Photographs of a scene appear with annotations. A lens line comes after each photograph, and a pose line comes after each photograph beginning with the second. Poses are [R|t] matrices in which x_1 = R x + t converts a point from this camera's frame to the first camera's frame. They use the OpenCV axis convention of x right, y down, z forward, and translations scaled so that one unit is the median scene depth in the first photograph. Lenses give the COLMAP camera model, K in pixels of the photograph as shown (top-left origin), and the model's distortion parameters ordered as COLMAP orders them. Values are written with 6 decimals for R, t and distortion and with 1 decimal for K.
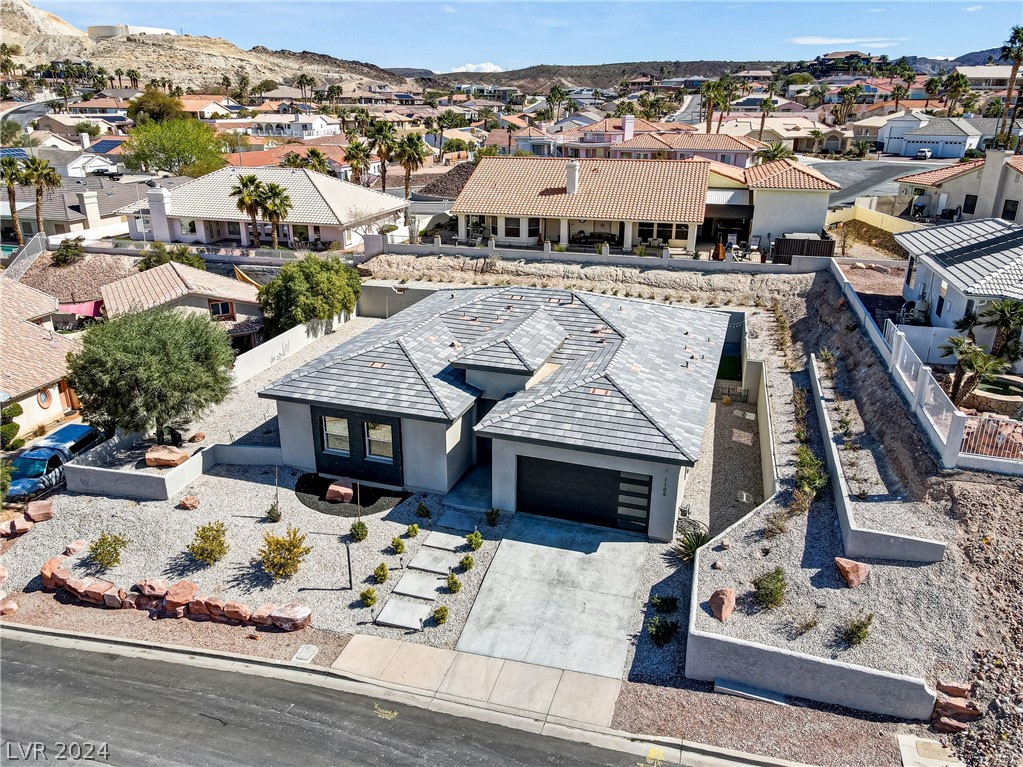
lens RADIAL K [[743.6, 0, 510.3], [0, 743.6, 381.9], [0, 0, 1]] dist [0.011130, 0.025746]
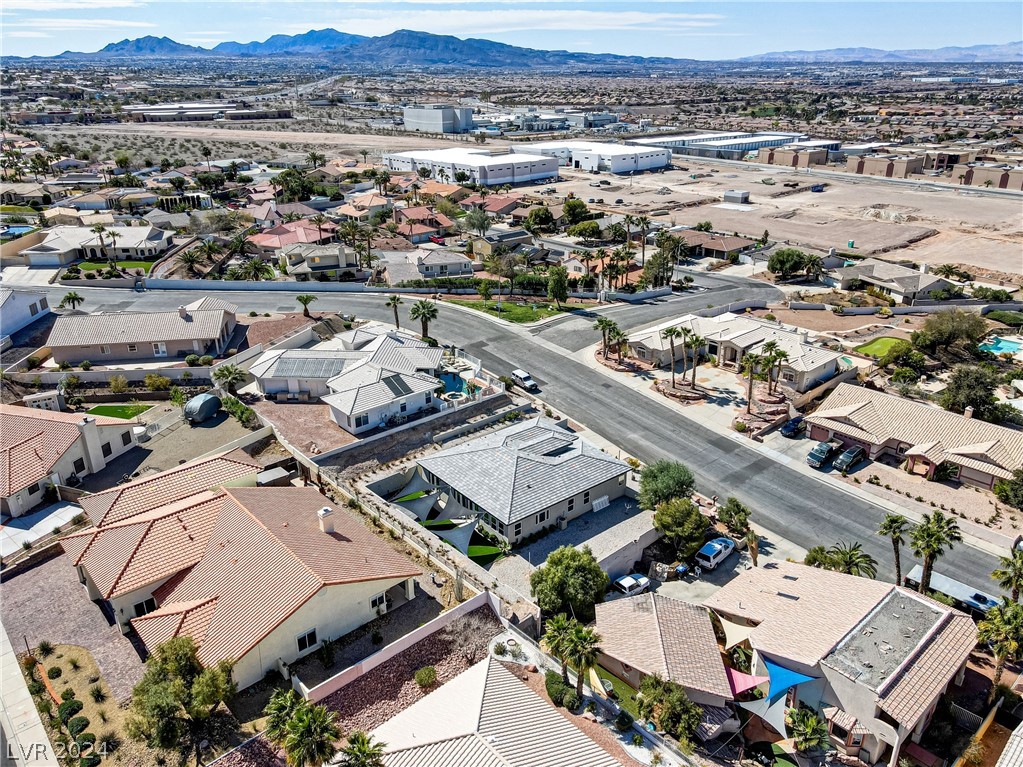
lens RADIAL K [[748.6, 0, 511.5], [0, 748.6, 383.5], [0, 0, 1]] dist [-0.000537, 0.035268]
pose [[-0.843572, -0.202053, 0.497554, -1.258972], [0.191909, 0.751911, 0.630715, -2.038916], [-0.501554, 0.627539, -0.595515, 2.625838]]
